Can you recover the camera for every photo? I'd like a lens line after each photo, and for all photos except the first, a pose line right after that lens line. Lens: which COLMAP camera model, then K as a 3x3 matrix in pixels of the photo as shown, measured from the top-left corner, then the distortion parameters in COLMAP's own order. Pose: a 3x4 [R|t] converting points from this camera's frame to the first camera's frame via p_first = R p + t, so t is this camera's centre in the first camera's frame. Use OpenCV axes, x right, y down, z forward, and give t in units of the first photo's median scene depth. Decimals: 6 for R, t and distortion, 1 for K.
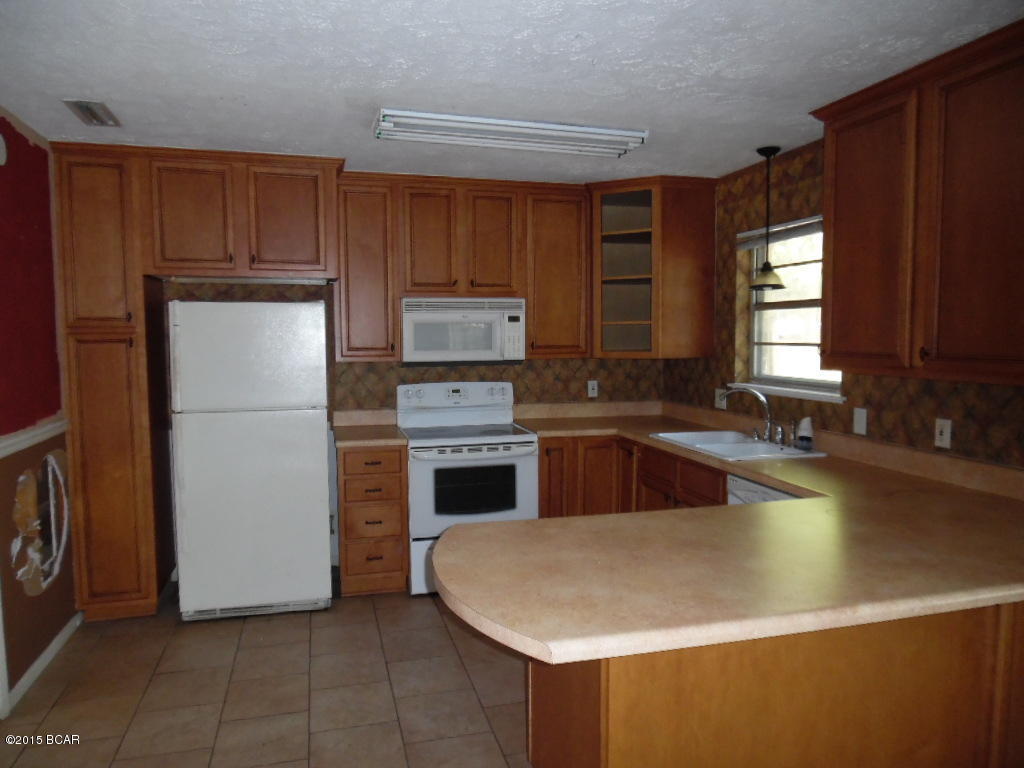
lens RADIAL K [[707.1, 0, 512.0], [0, 707.1, 384.0], [0, 0, 1]] dist [0.003674, 0.000511]
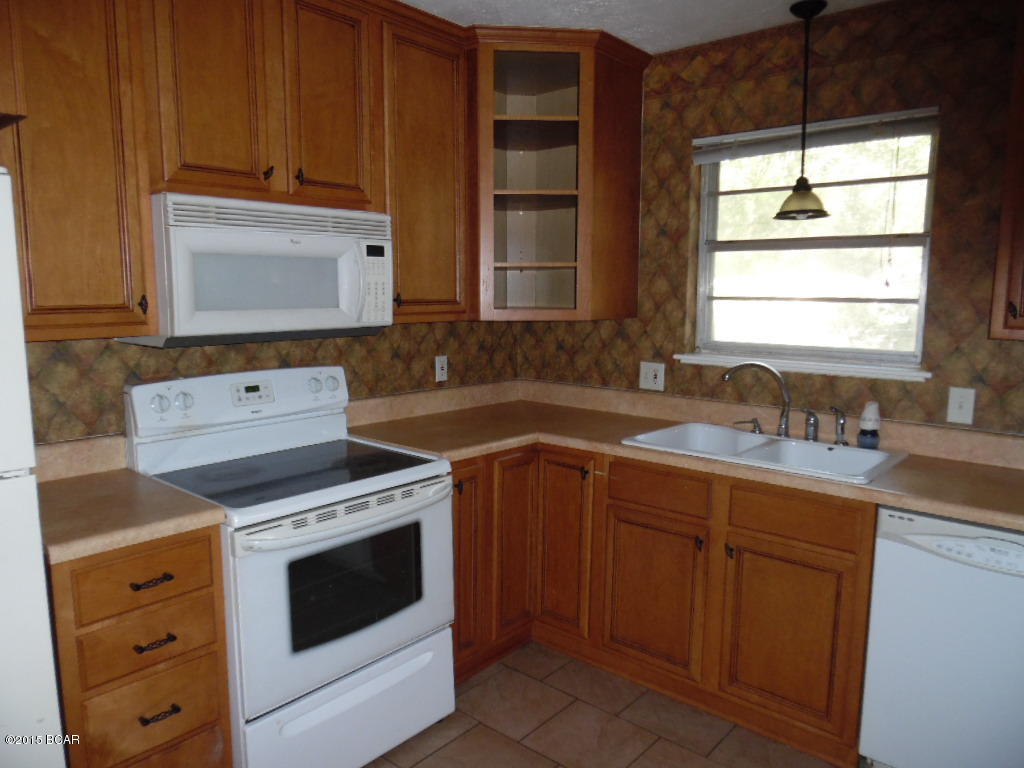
lens RADIAL K [[717.3, 0, 512.0], [0, 717.3, 384.0], [0, 0, 1]] dist [-0.012121, -0.001892]
pose [[0.834548, -0.062574, 0.547370, -0.221168], [0.030343, 0.997241, 0.067740, -0.024868], [-0.550099, -0.039923, 0.834145, 0.485981]]
